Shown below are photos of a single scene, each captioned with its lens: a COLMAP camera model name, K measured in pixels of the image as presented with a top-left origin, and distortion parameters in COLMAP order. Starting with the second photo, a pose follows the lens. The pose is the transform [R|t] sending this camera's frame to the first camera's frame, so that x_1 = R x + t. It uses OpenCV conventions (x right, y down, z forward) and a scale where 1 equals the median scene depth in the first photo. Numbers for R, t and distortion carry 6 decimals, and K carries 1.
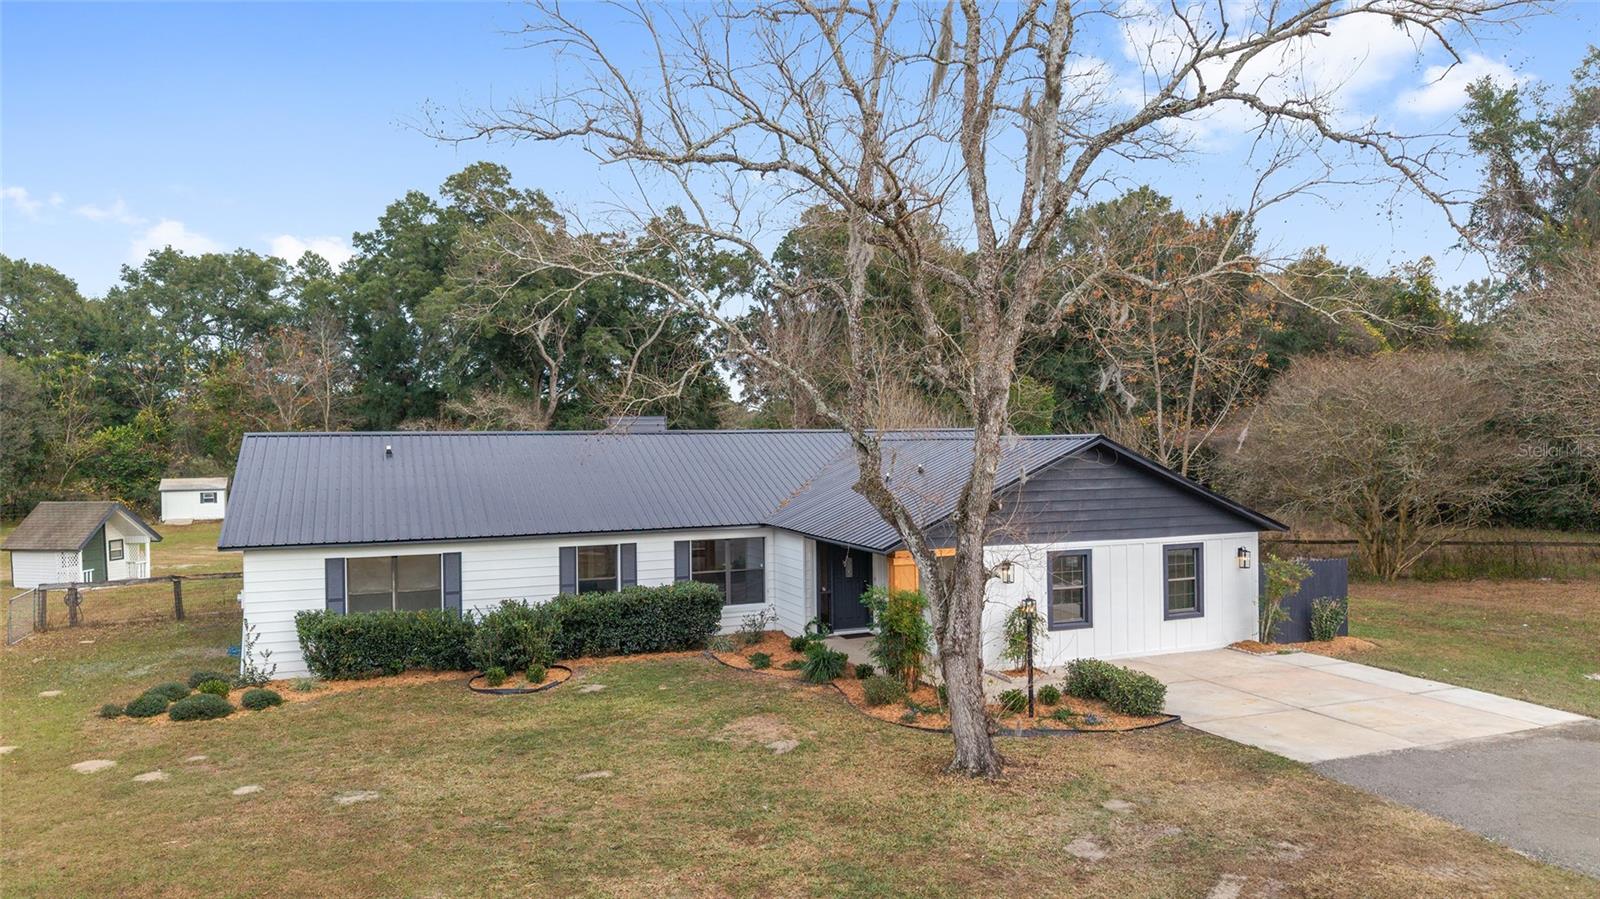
lens RADIAL K [[1069.7, 0, 800.0], [0, 1069.7, 449.5], [0, 0, 1]] dist [0.036191, -0.047209]
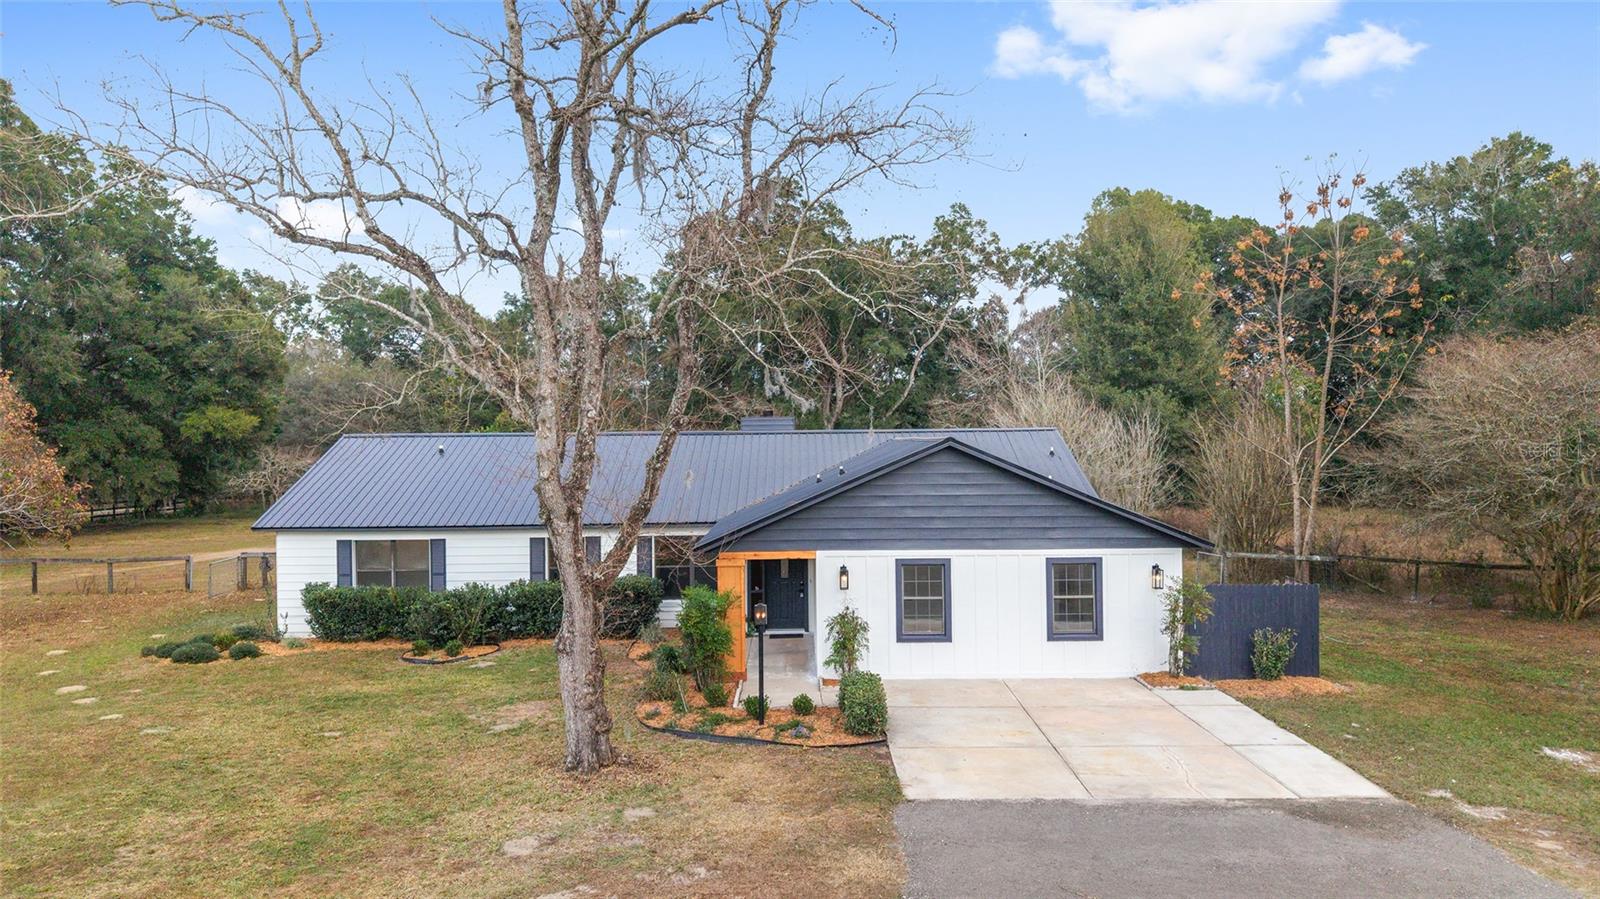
lens RADIAL K [[1069.3, 0, 797.6], [0, 1069.3, 440.5], [0, 0, 1]] dist [0.013613, -0.006264]
pose [[0.927136, 0.000604, -0.374725, 0.482485], [-0.002417, 0.999988, -0.004369, -0.006031], [0.374718, 0.004956, 0.927126, 0.079742]]
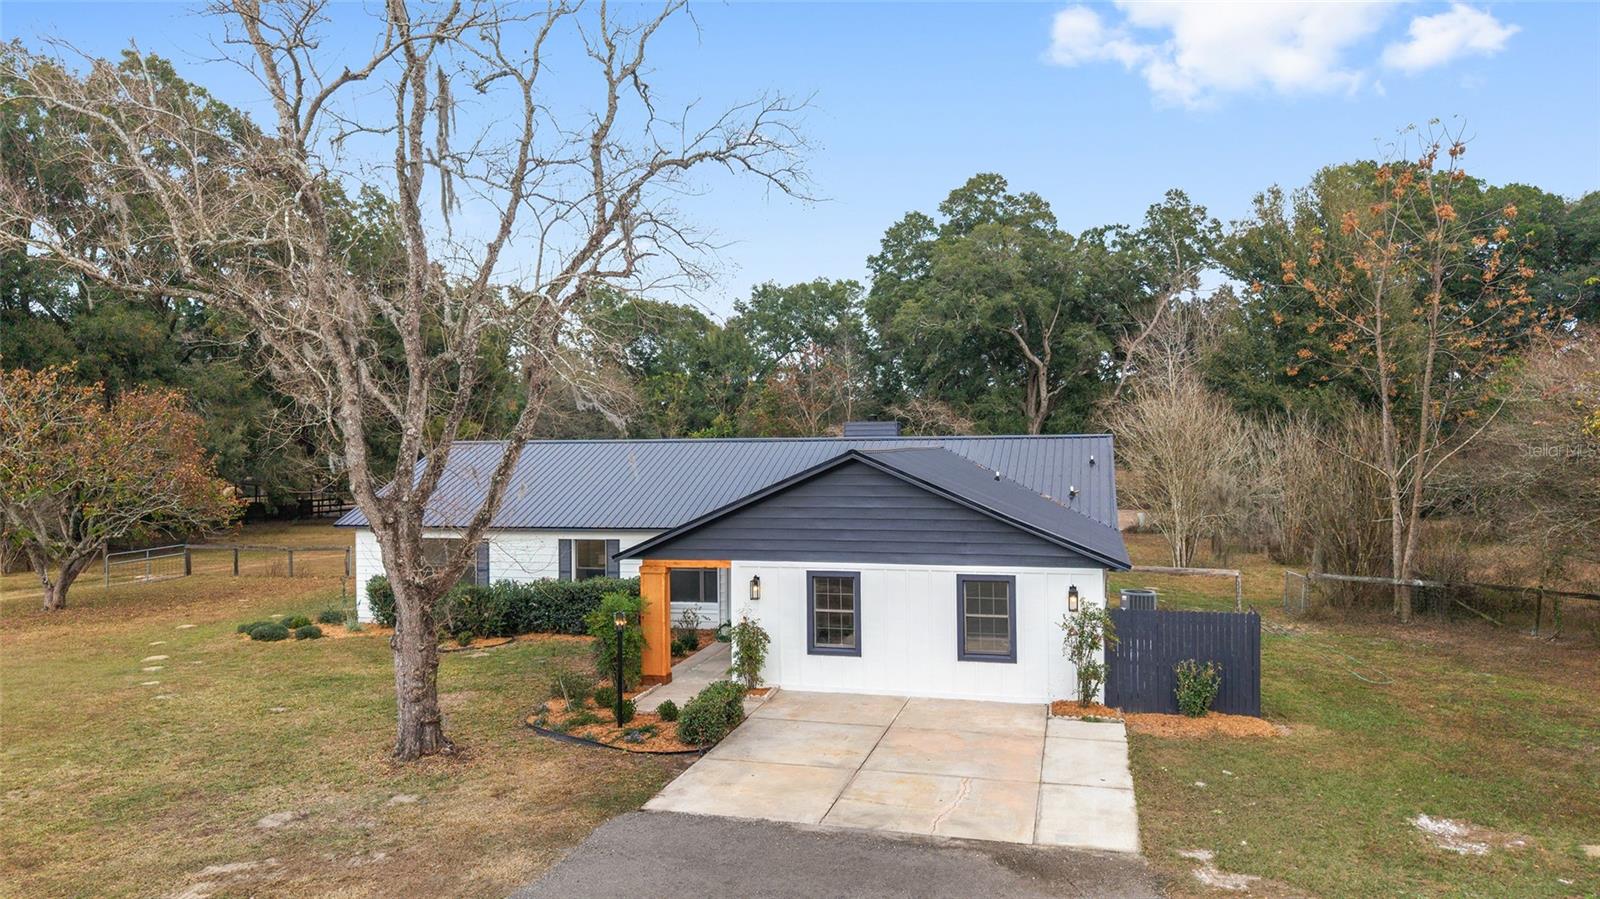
lens RADIAL K [[1069.3, 0, 797.6], [0, 1069.3, 440.5], [0, 0, 1]] dist [0.013613, -0.006264]
pose [[0.798007, 0.000837, -0.602648, 0.760207], [-0.002631, 0.999994, -0.002095, -0.018324], [0.602643, 0.003257, 0.798005, 0.224018]]
